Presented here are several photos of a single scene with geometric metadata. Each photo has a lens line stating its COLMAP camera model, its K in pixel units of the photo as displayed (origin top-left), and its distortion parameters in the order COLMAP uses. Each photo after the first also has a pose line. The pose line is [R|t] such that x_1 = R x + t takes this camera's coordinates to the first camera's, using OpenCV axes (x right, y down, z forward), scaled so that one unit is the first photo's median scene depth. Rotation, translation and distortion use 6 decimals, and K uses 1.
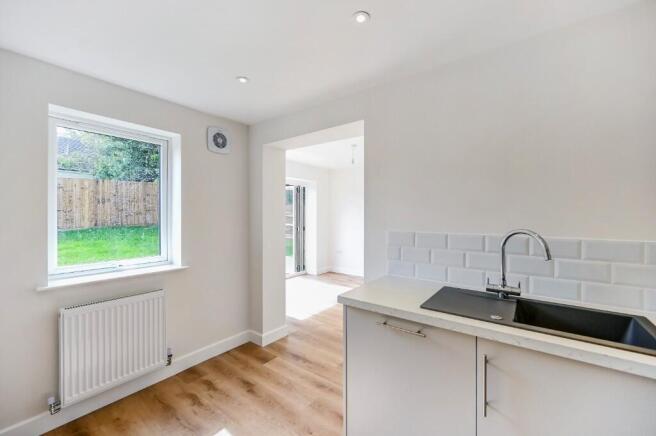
lens RADIAL K [[270.1, 0, 331.1], [0, 270.1, 215.1], [0, 0, 1]] dist [0.001914, 0.000168]
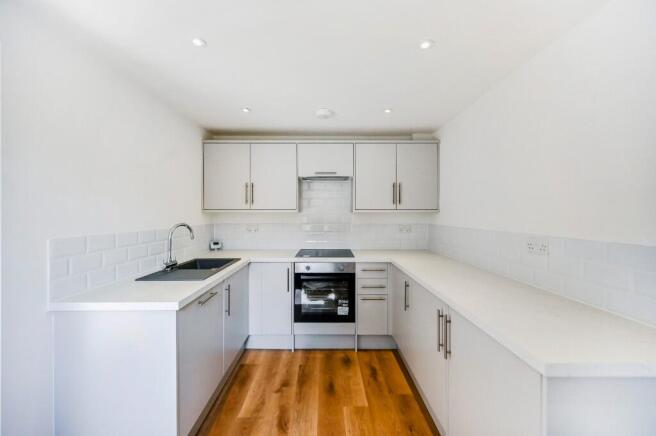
lens RADIAL K [[262.6, 0, 325.0], [0, 262.6, 215.7], [0, 0, 1]] dist [0.001035, 0.000035]
pose [[-0.609276, -0.015047, 0.792815, -0.710531], [-0.004946, 0.999873, 0.015175, -0.015500], [-0.792943, 0.005325, -0.609273, 0.817080]]
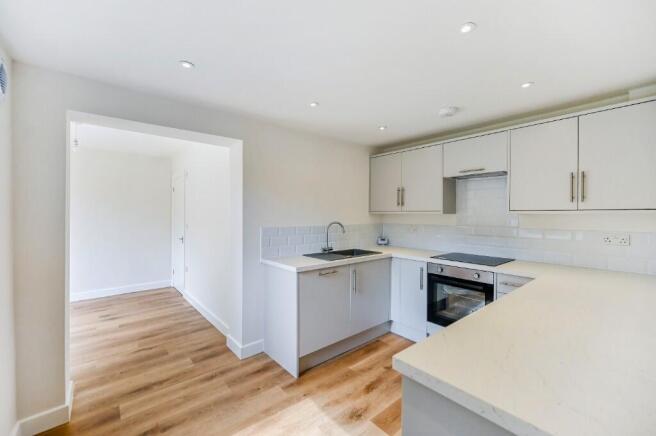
lens RADIAL K [[270.1, 0, 331.1], [0, 270.1, 215.1], [0, 0, 1]] dist [0.001914, 0.000168]
pose [[0.214734, -0.011585, 0.976604, -1.034209], [0.000369, 0.999931, 0.011781, -0.021328], [-0.976673, -0.002170, 0.214723, 0.332912]]
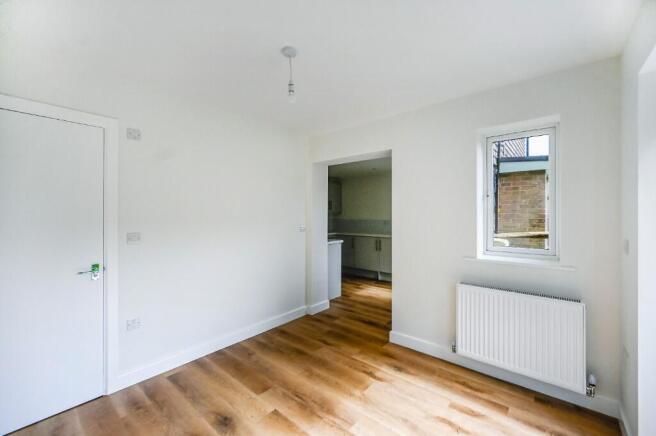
lens RADIAL K [[270.1, 0, 331.1], [0, 270.1, 215.1], [0, 0, 1]] dist [0.001914, 0.000168]
pose [[-0.998190, -0.008461, 0.059534, -0.011143], [-0.008137, 0.999951, 0.005685, -0.016022], [-0.059579, 0.005190, -0.998210, 2.994318]]
